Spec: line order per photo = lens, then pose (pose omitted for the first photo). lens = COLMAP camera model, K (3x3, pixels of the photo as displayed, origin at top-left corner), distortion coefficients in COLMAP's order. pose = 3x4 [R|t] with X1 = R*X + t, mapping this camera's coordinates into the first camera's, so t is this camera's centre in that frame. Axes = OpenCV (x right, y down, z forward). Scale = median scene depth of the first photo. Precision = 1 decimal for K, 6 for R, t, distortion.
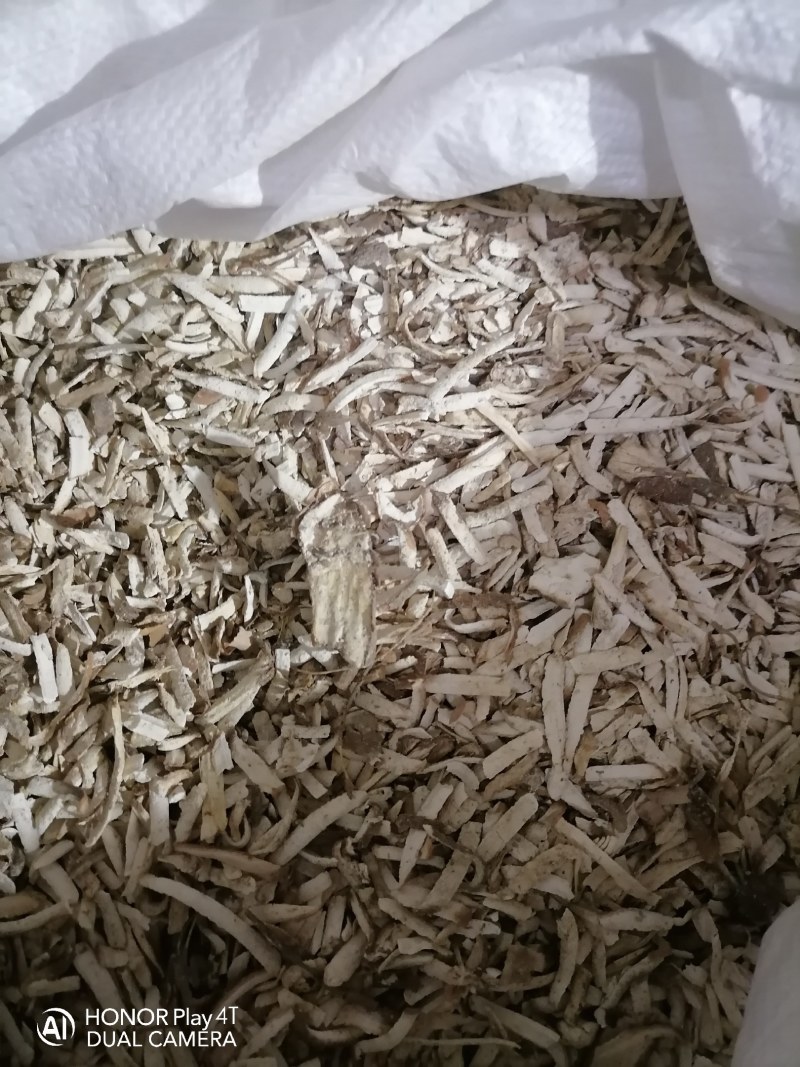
lens RADIAL K [[772.9, 0, 393.9], [0, 772.9, 525.7], [0, 0, 1]] dist [0.002490, -0.004096]
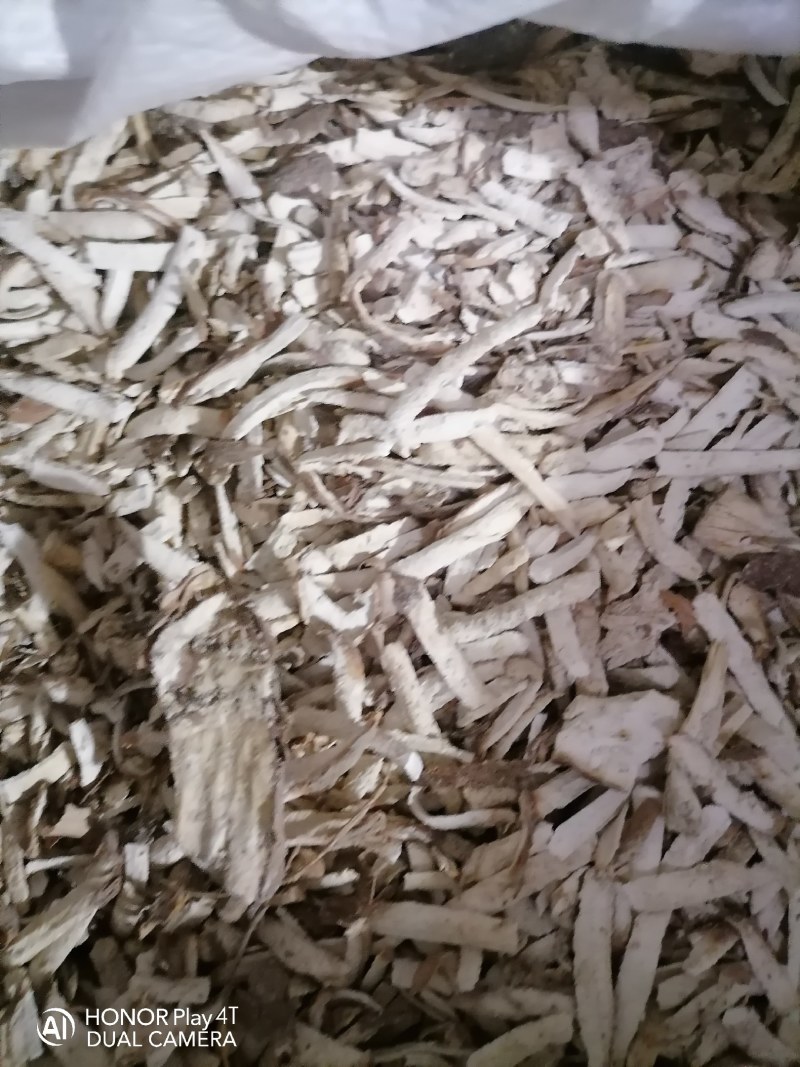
lens RADIAL K [[829.4, 0, 400.0], [0, 829.4, 533.5], [0, 0, 1]] dist [-0.000500, -0.031274]
pose [[0.999410, 0.012044, -0.032170, 0.071405], [-0.010700, 0.999076, 0.041633, -0.101195], [0.032642, -0.041264, 0.998615, 0.356875]]
